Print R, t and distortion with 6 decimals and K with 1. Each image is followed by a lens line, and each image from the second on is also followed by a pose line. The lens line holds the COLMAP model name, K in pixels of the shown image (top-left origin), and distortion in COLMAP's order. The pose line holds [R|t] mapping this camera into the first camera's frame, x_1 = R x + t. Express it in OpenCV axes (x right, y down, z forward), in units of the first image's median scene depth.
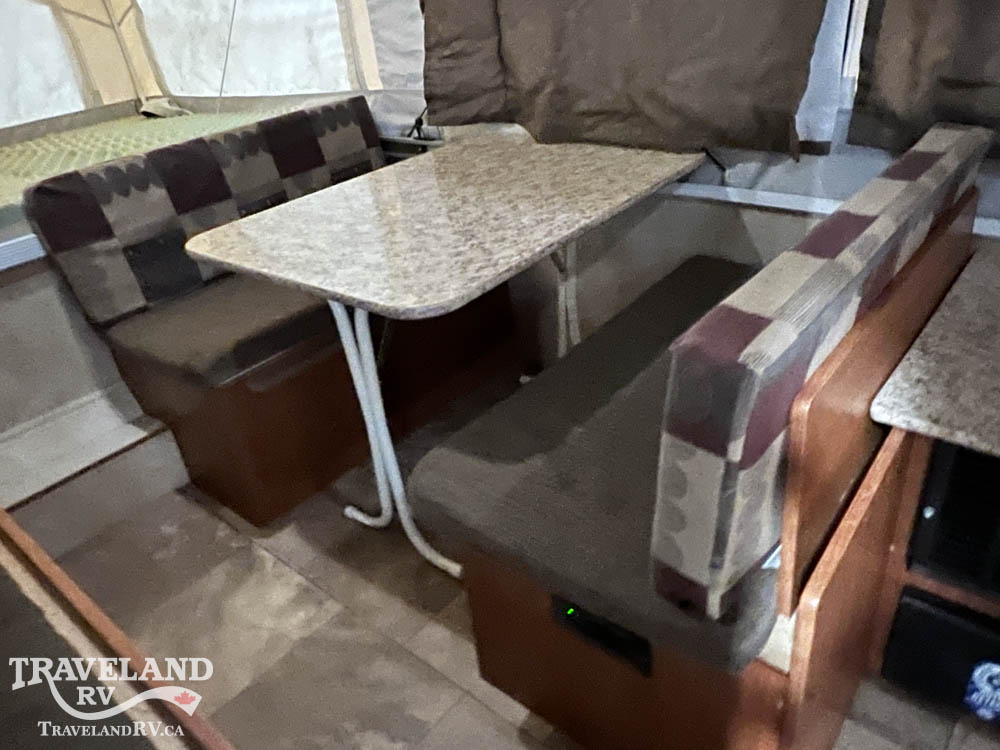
lens RADIAL K [[724.6, 0, 509.5], [0, 724.6, 374.1], [0, 0, 1]] dist [-0.000051, -0.004383]
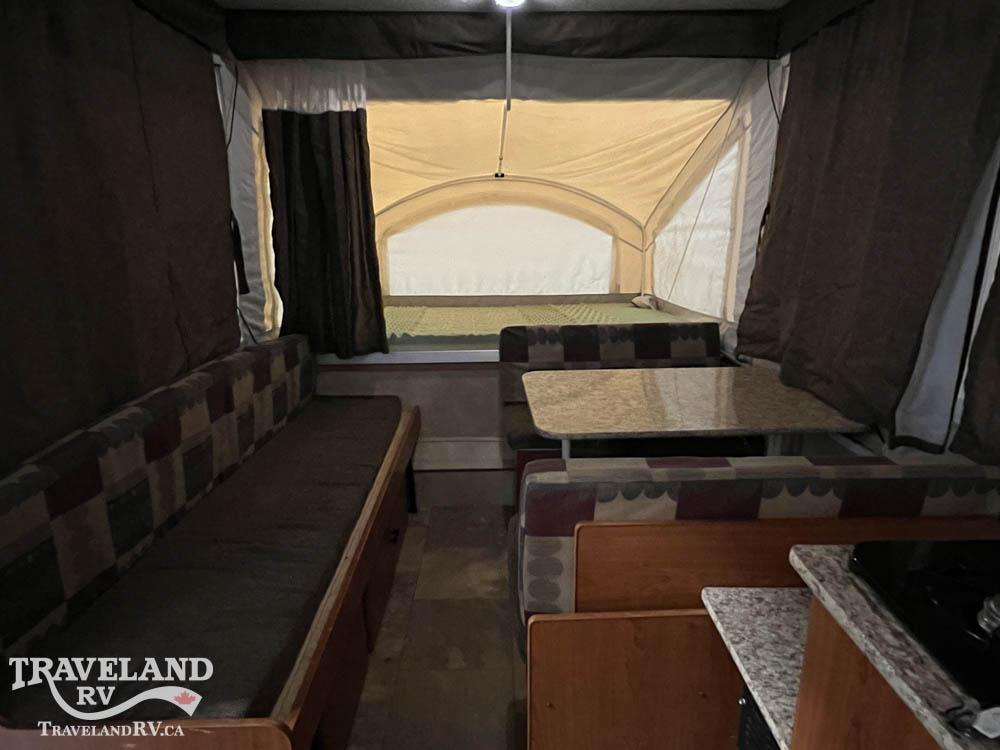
lens RADIAL K [[623.1, 0, 508.7], [0, 623.1, 373.4], [0, 0, 1]] dist [-0.000742, 0.000215]
pose [[0.653410, 0.274521, -0.705474, 0.511353], [-0.427261, 0.903041, -0.044330, -0.064202], [0.624903, 0.330388, 0.707348, -0.145203]]
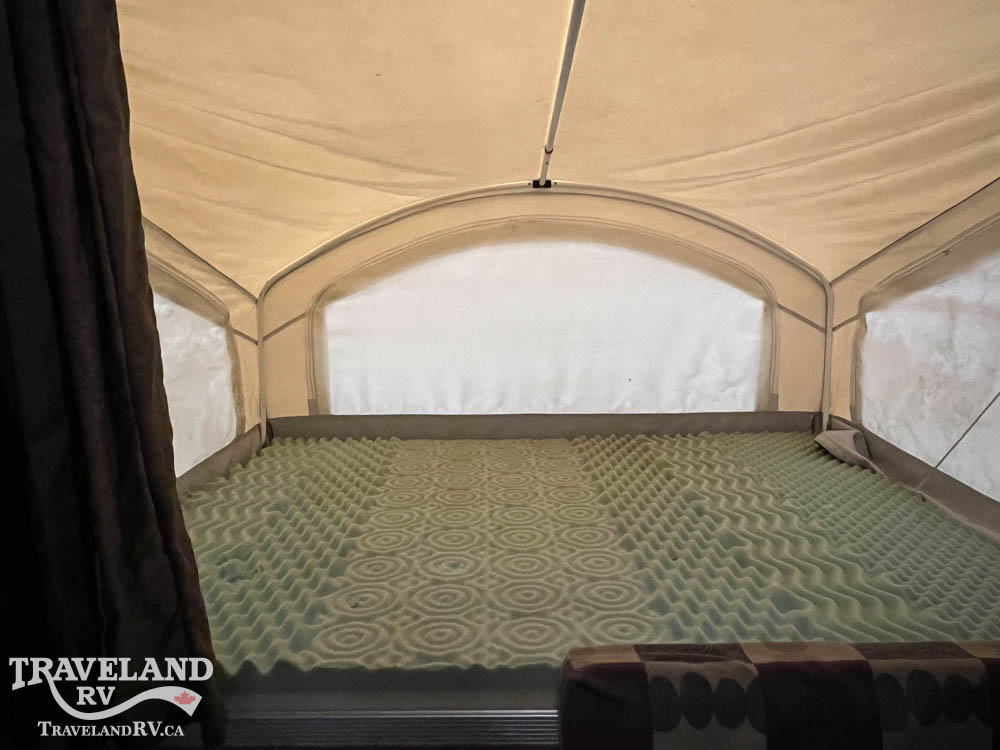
lens RADIAL K [[724.6, 0, 506.3], [0, 724.6, 380.2], [0, 0, 1]] dist [-0.000051, -0.004383]
pose [[0.622728, 0.255280, -0.739623, -0.239082], [-0.431853, 0.900396, -0.052829, -0.365157], [0.652467, 0.352306, 0.670945, 0.366440]]
